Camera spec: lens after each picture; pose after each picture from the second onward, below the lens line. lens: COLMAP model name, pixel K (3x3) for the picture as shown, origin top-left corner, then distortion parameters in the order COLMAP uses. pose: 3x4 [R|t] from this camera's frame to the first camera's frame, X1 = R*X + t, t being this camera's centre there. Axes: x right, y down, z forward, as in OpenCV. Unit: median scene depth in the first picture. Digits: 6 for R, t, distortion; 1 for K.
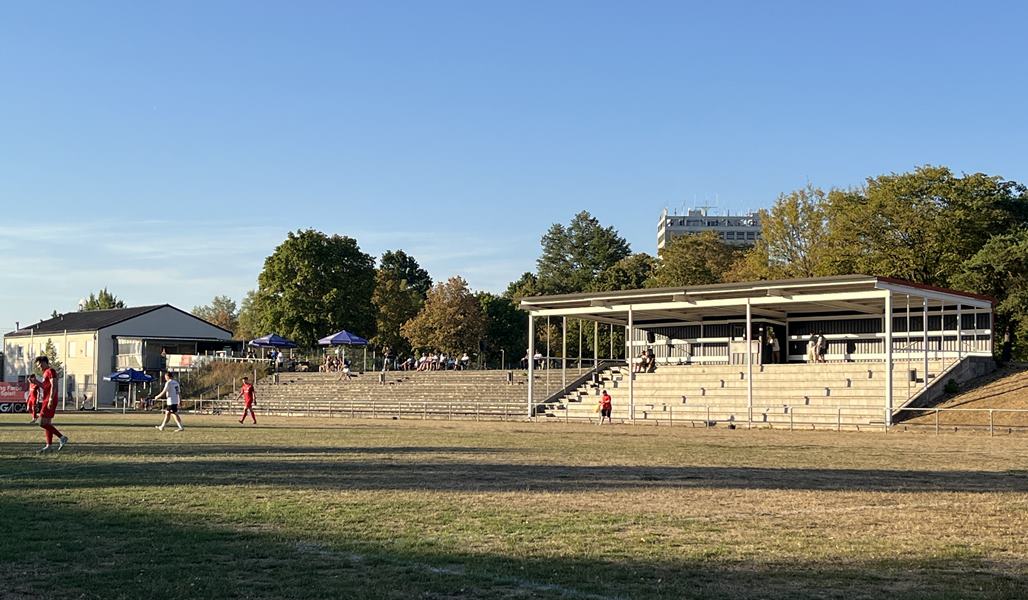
lens RADIAL K [[1596.5, 0, 514.6], [0, 1596.5, 303.1], [0, 0, 1]] dist [0.111087, 0.000000]
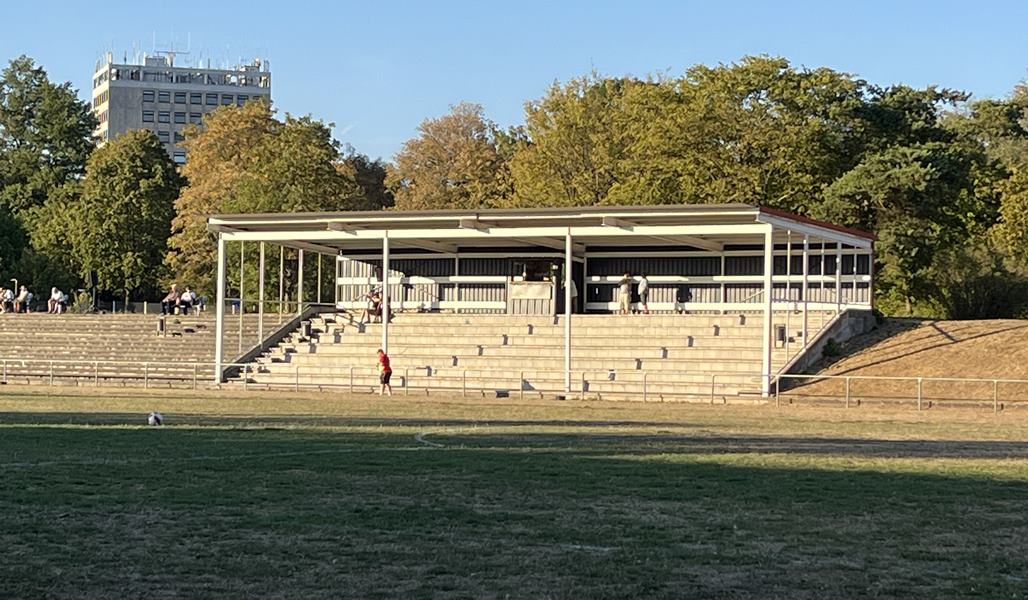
lens RADIAL K [[2562.8, 0, 513.7], [0, 2562.8, 299.5], [0, 0, 1]] dist [0.177844, 0.000000]
pose [[0.958169, 0.015478, 0.285784, -0.203354], [-0.026902, 0.998986, 0.036090, -0.011041], [-0.284936, -0.042268, 0.957614, -0.134182]]
